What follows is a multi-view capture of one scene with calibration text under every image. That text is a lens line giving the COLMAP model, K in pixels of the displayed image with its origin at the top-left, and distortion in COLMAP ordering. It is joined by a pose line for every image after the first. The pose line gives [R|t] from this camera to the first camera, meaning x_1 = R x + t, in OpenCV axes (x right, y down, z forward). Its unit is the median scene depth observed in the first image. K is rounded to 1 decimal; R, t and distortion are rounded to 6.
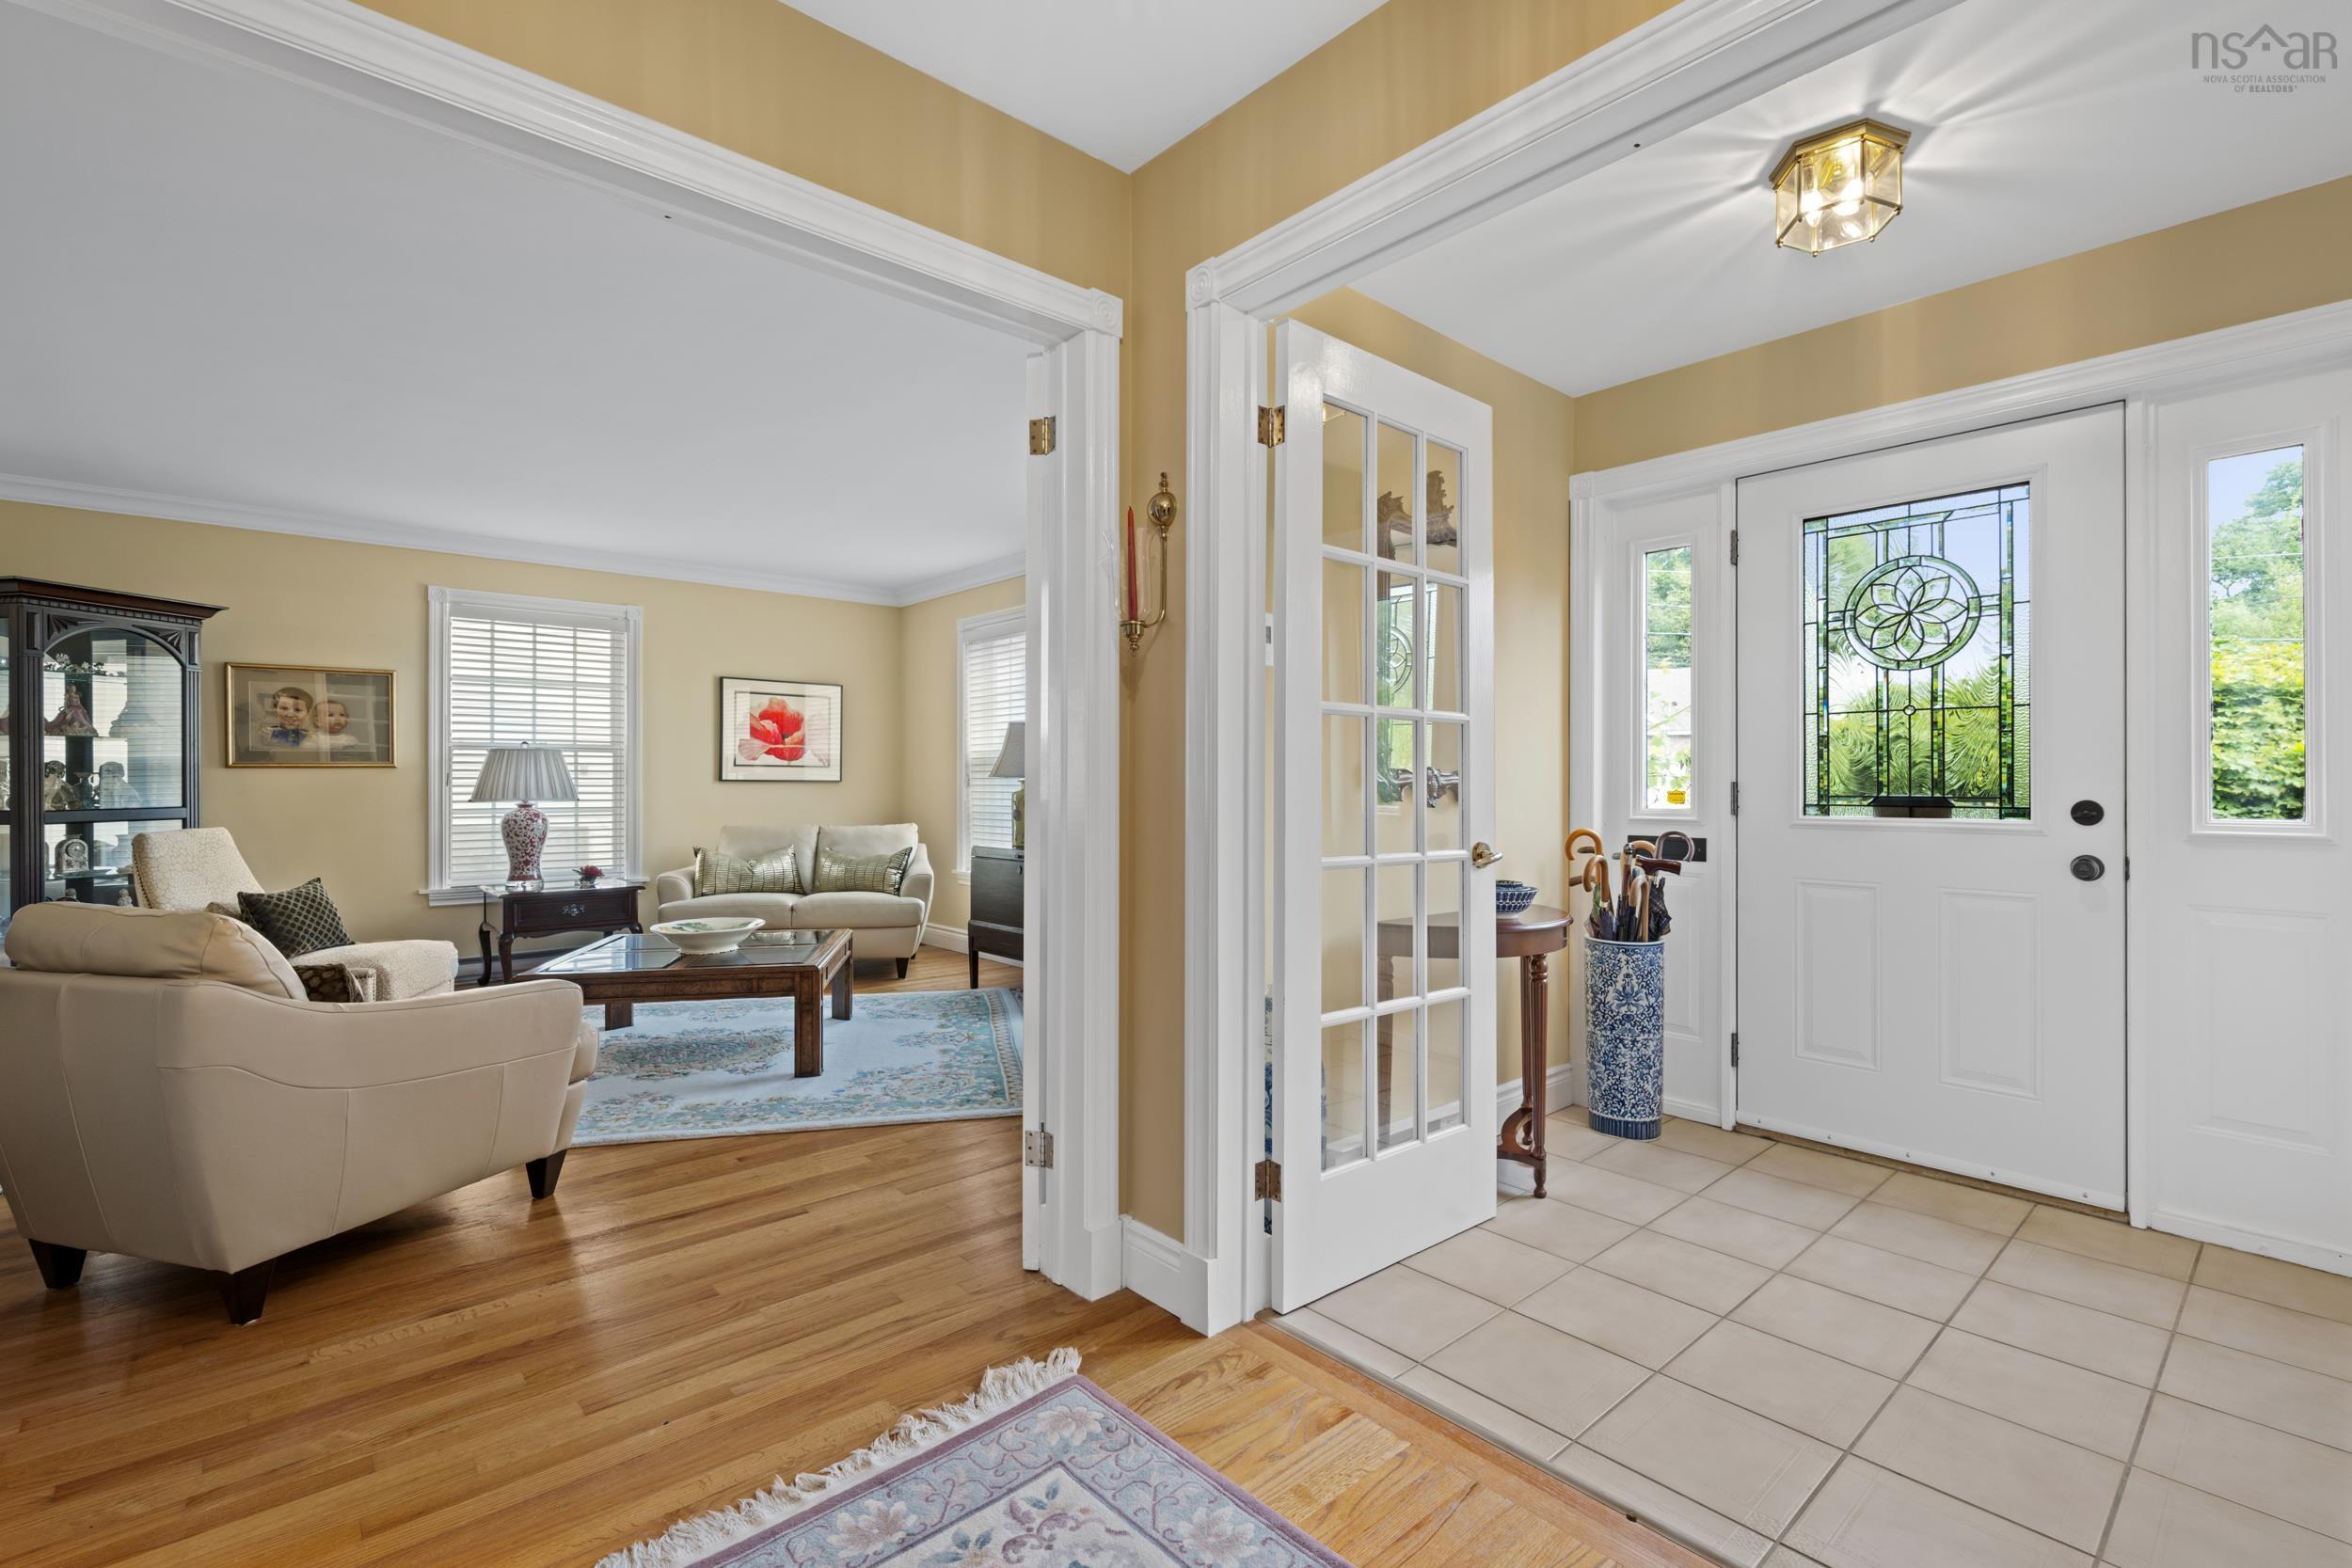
lens RADIAL K [[1043.0, 0, 1182.6], [0, 1043.0, 780.3], [0, 0, 1]] dist [-0.001959, 0.000167]
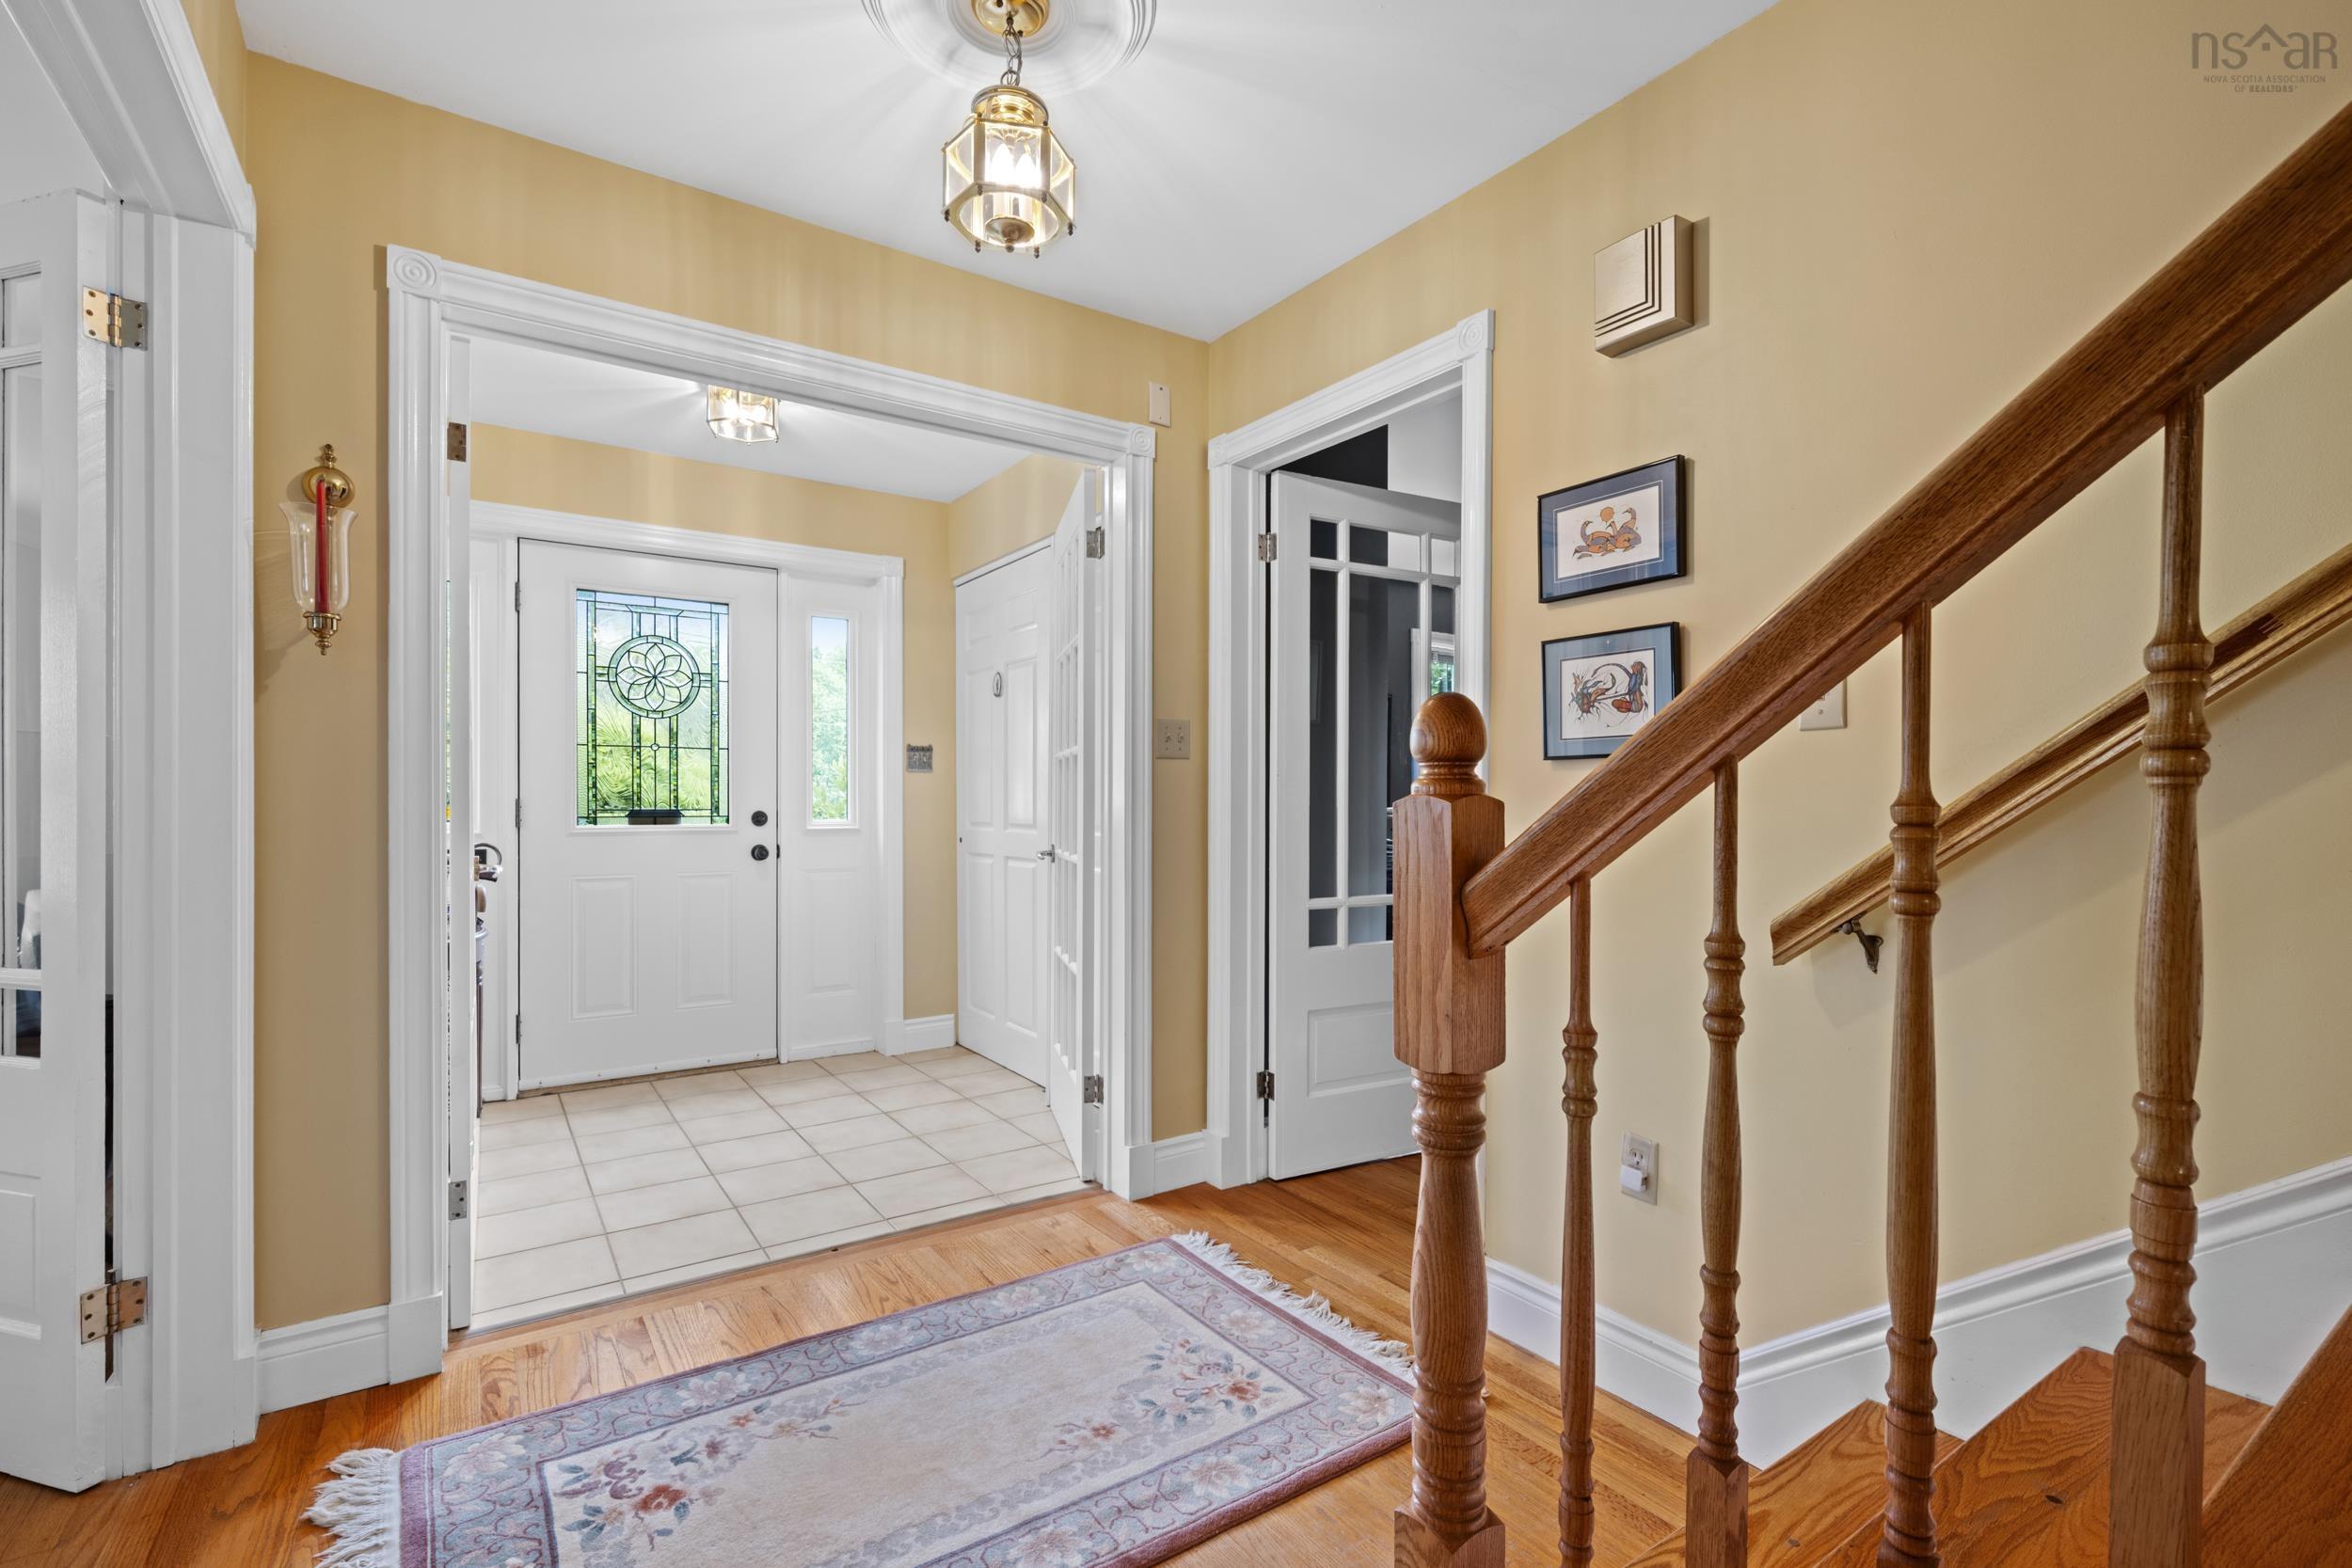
lens RADIAL K [[1043.0, 0, 1176.2], [0, 1043.0, 800.3], [0, 0, 1]] dist [-0.001959, 0.000167]
pose [[0.123543, -0.000687, 0.992339, -0.422382], [-0.004716, 0.999988, 0.001279, -0.001037], [-0.992328, -0.004838, 0.123538, 0.100771]]
